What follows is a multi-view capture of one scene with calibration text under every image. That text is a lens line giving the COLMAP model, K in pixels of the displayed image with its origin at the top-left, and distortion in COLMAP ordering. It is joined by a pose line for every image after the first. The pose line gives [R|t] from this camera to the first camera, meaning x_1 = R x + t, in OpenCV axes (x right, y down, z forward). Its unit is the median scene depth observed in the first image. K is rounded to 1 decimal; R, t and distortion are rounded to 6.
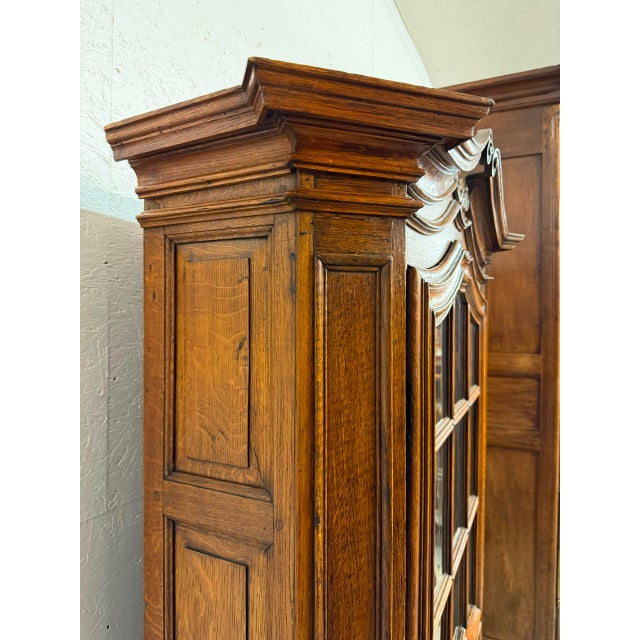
lens RADIAL K [[458.3, 0, 319.6], [0, 458.3, 311.3], [0, 0, 1]] dist [0.068603, -0.134866]
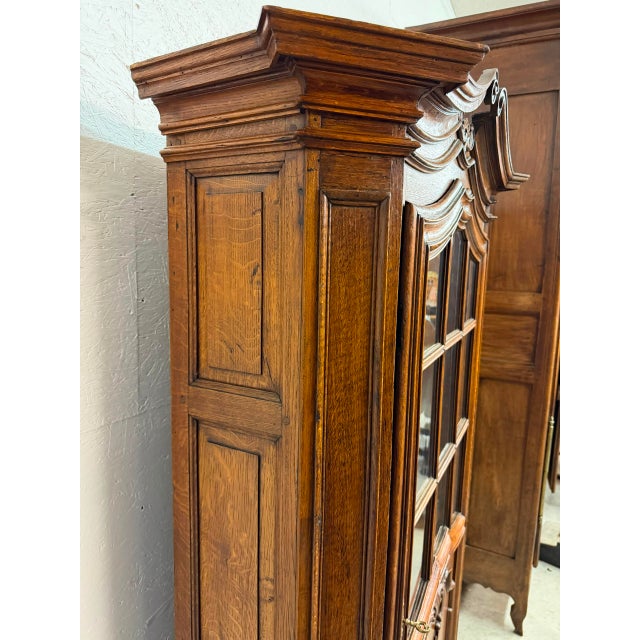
lens RADIAL K [[458.3, 0, 319.6], [0, 458.3, 311.3], [0, 0, 1]] dist [0.068603, -0.134866]
pose [[0.999380, 0.024474, -0.025329, 0.020084], [-0.020947, 0.991133, 0.131213, 0.019706], [0.028316, -0.130601, 0.991031, -0.132887]]
